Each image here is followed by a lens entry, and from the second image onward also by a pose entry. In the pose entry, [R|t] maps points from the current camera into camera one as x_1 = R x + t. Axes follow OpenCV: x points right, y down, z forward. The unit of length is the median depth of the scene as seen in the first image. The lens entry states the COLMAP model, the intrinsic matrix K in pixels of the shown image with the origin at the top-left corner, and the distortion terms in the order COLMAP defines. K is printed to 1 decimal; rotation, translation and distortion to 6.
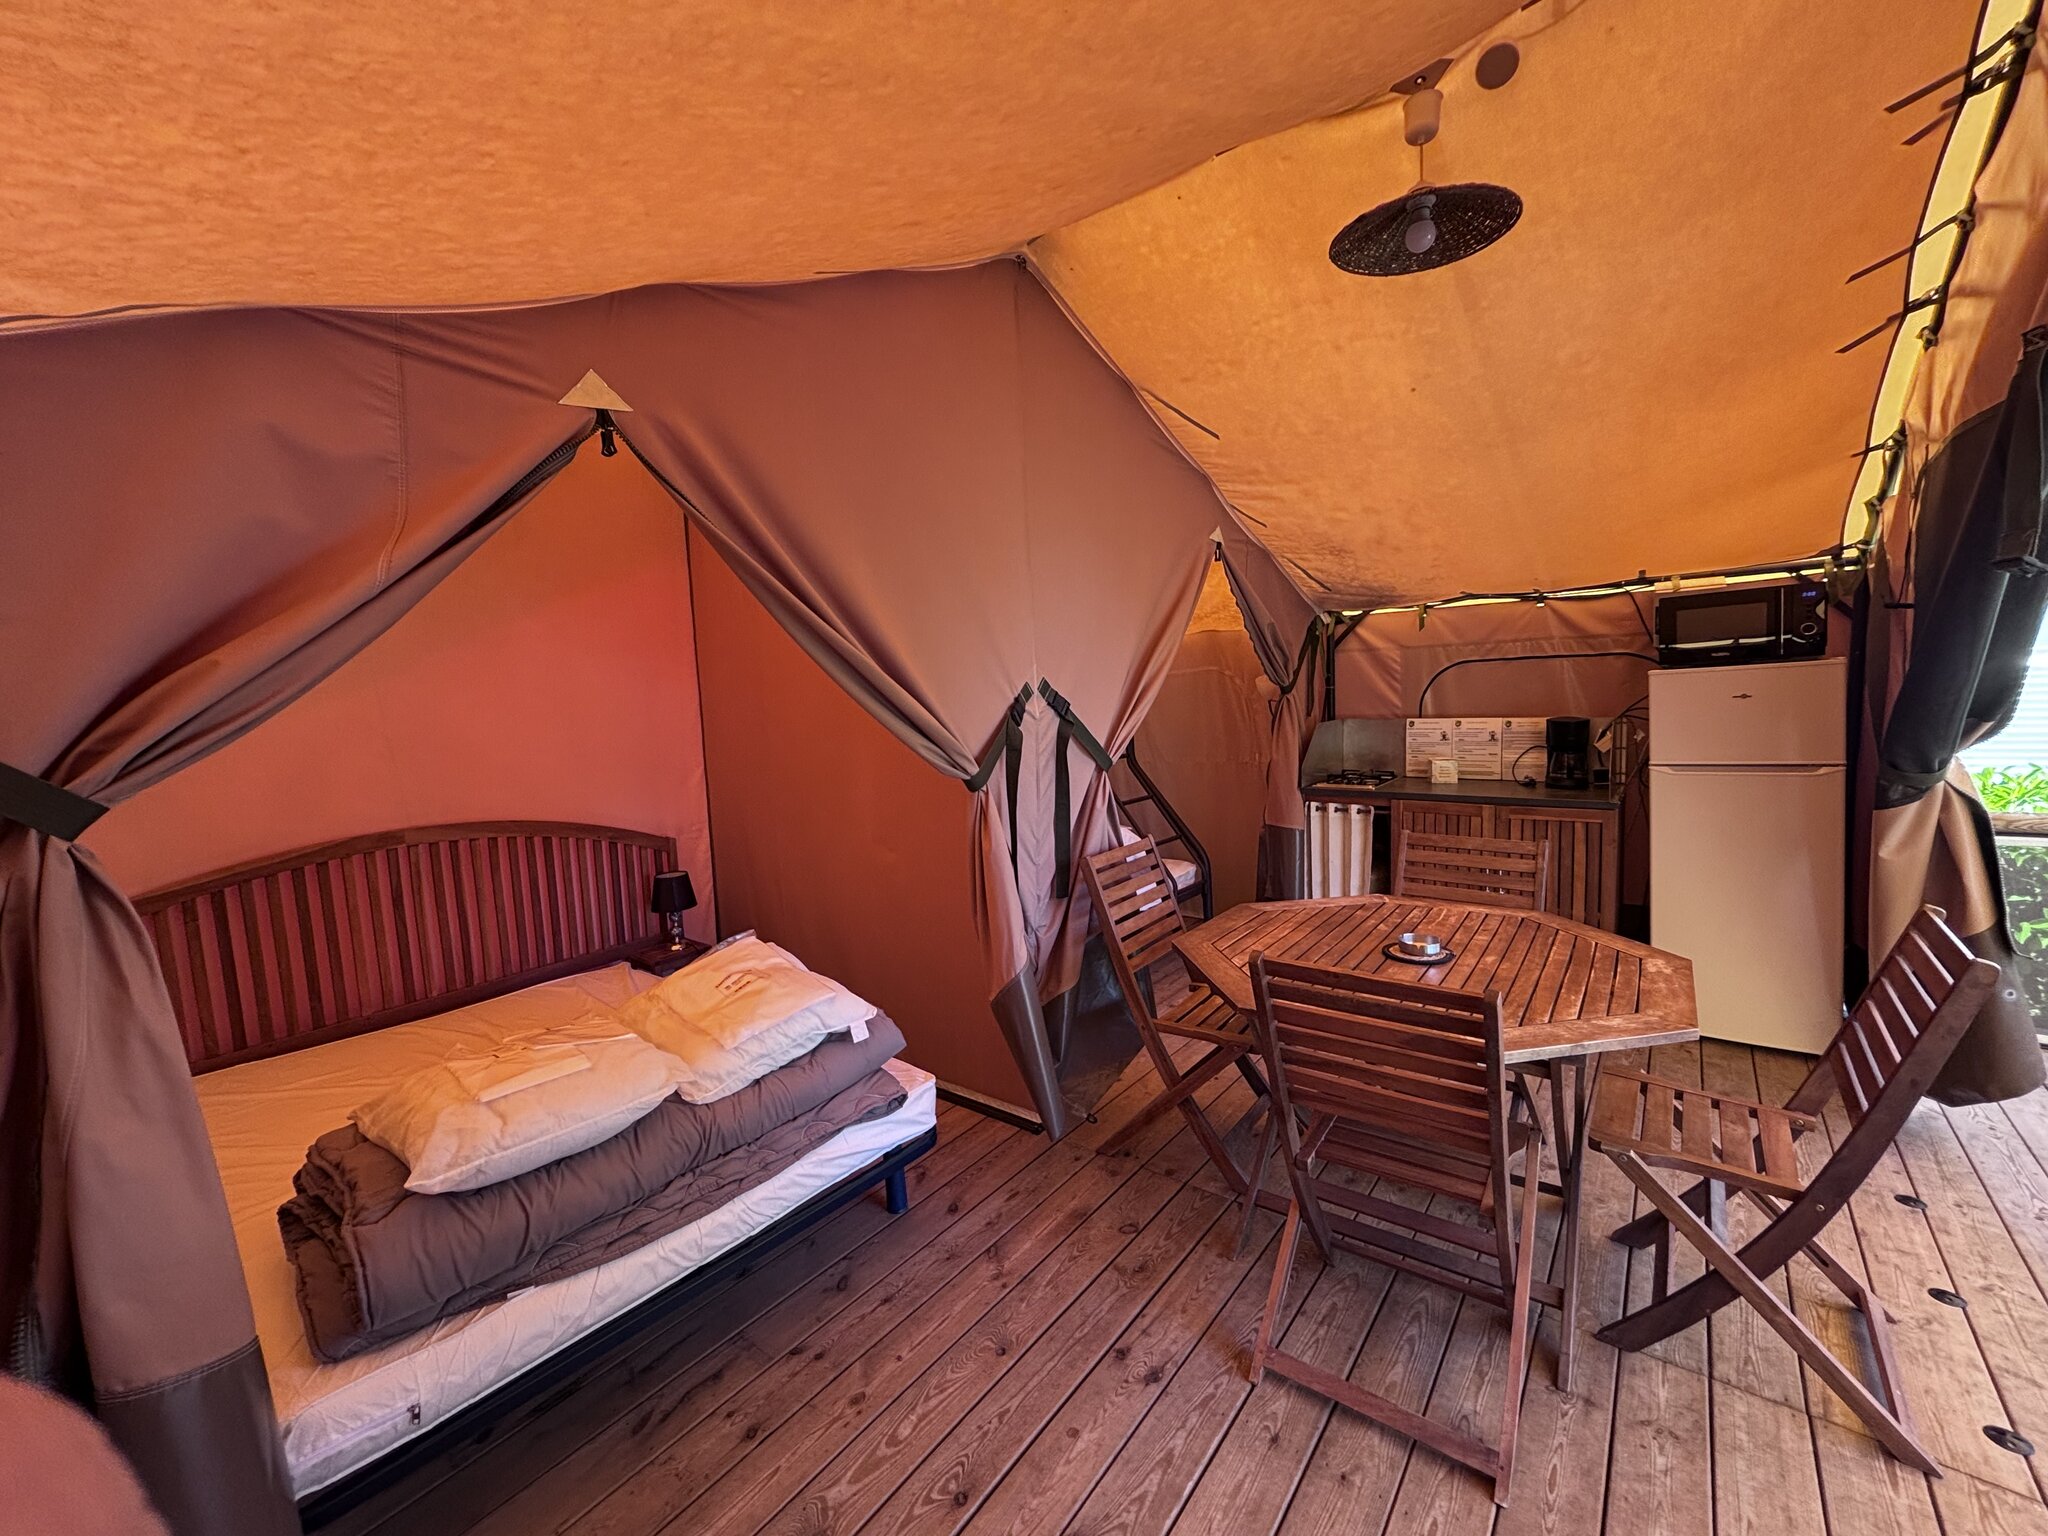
lens RADIAL K [[828.6, 0, 1024.0], [0, 828.6, 768.0], [0, 0, 1]] dist [-0.002195, -0.000253]
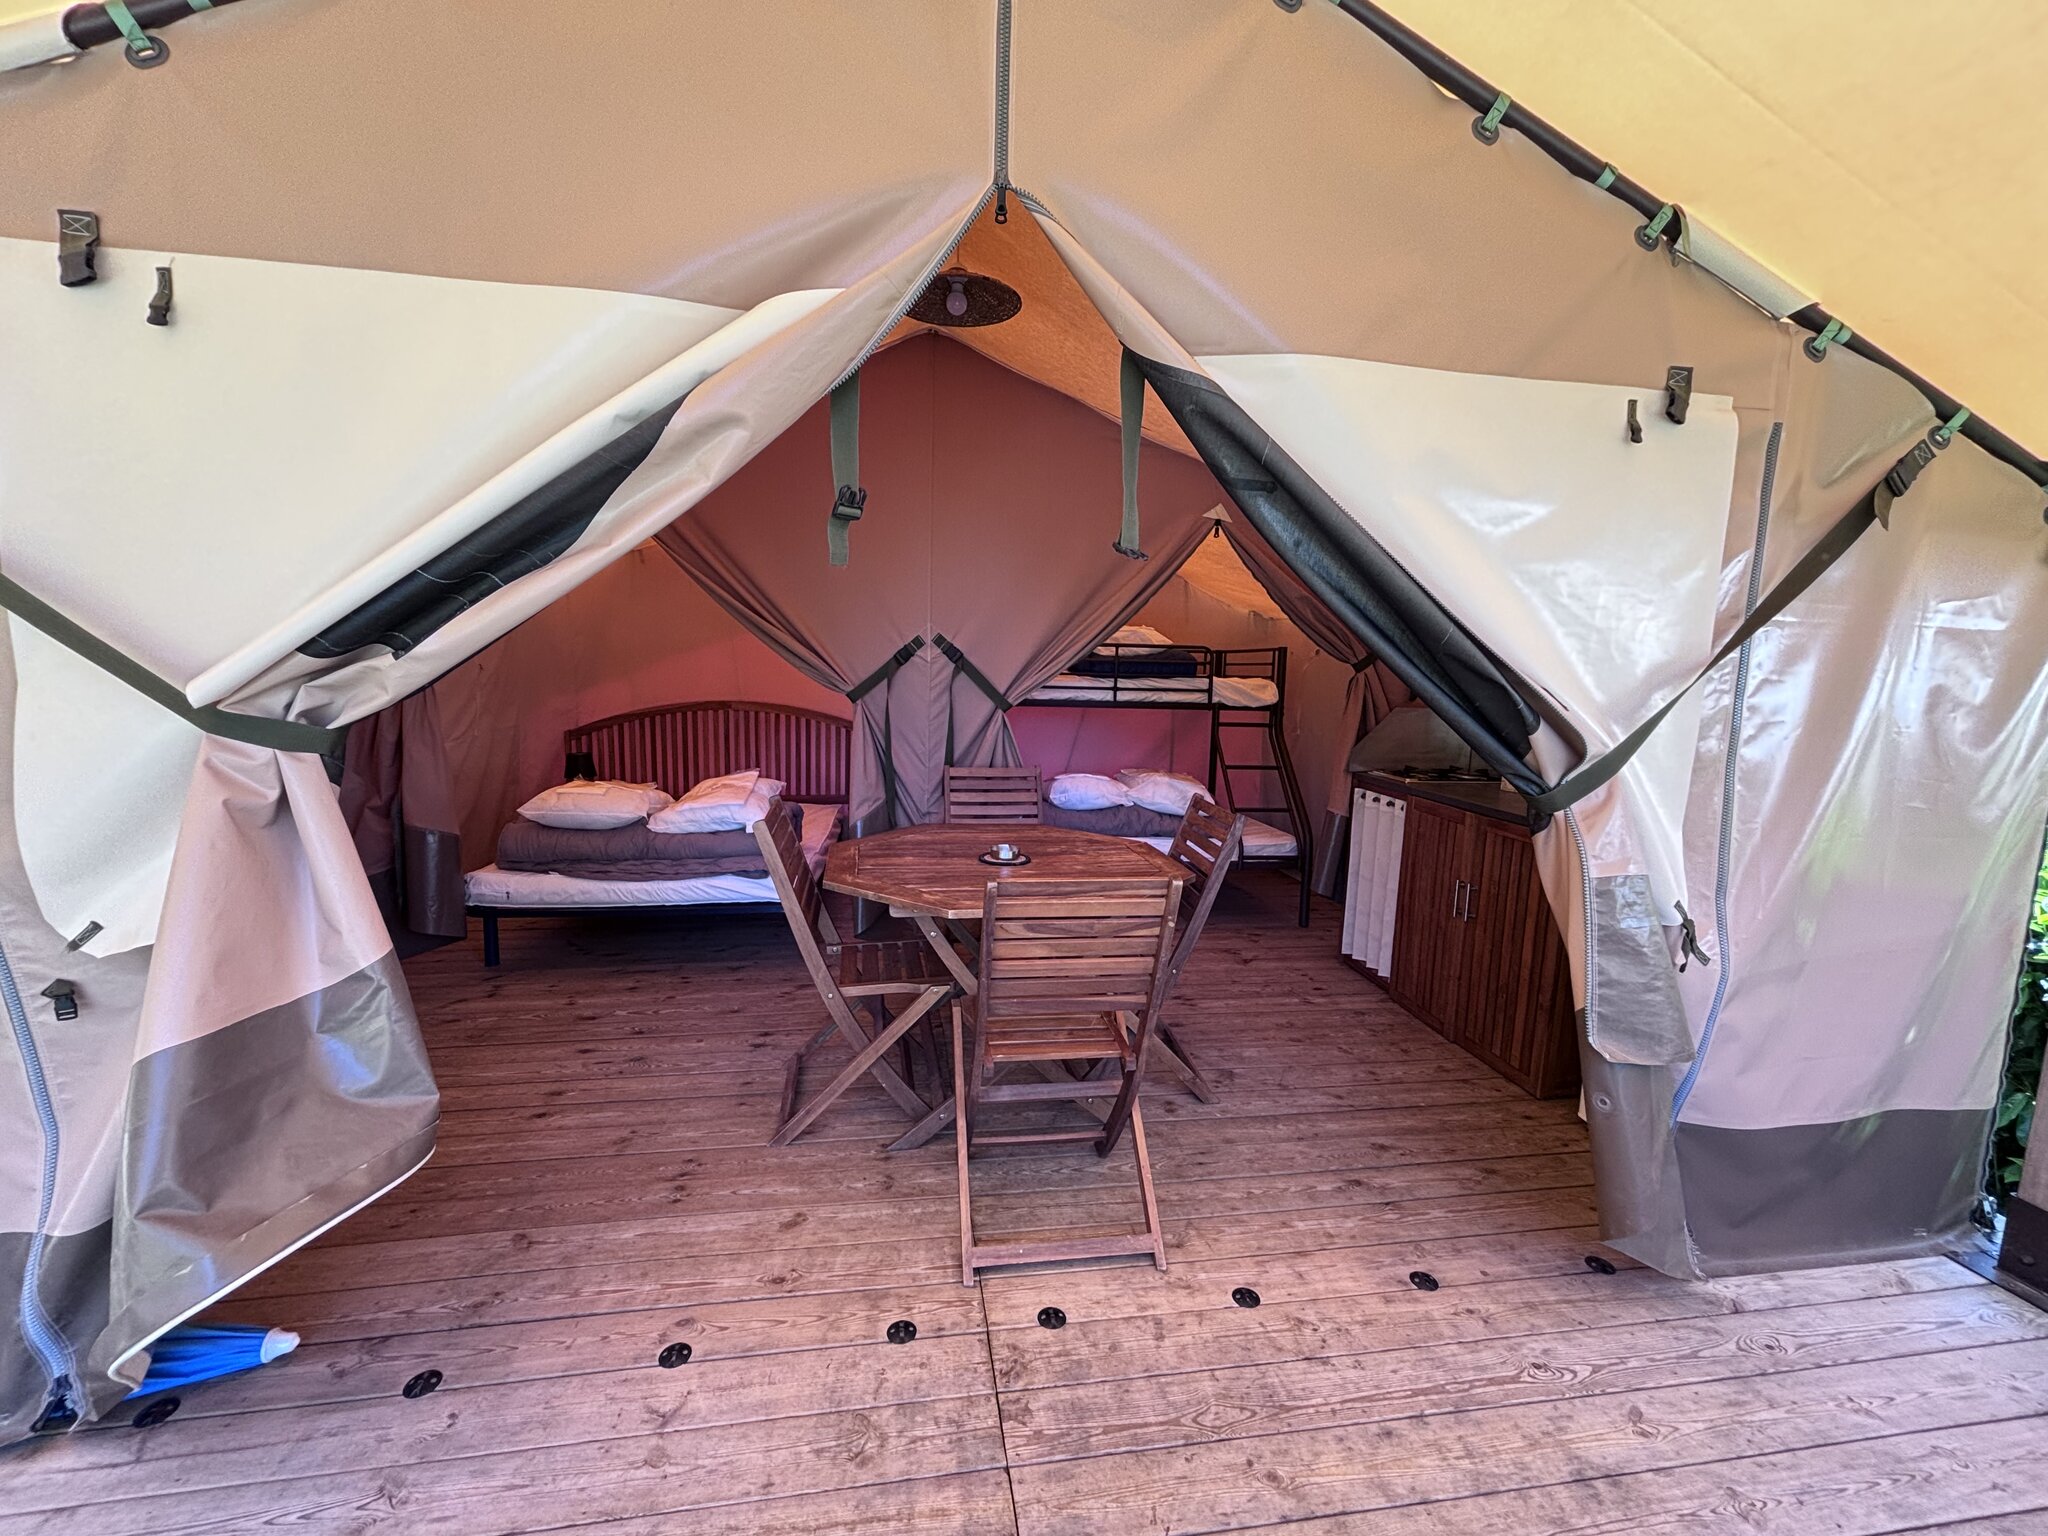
lens RADIAL K [[848.0, 0, 1010.4], [0, 848.0, 764.0], [0, 0, 1]] dist [-0.000936, -0.000007]
pose [[0.735584, 0.153858, -0.659730, 1.244005], [-0.129165, 0.987855, 0.086365, -0.035604], [0.665006, 0.021685, 0.746523, 0.031446]]
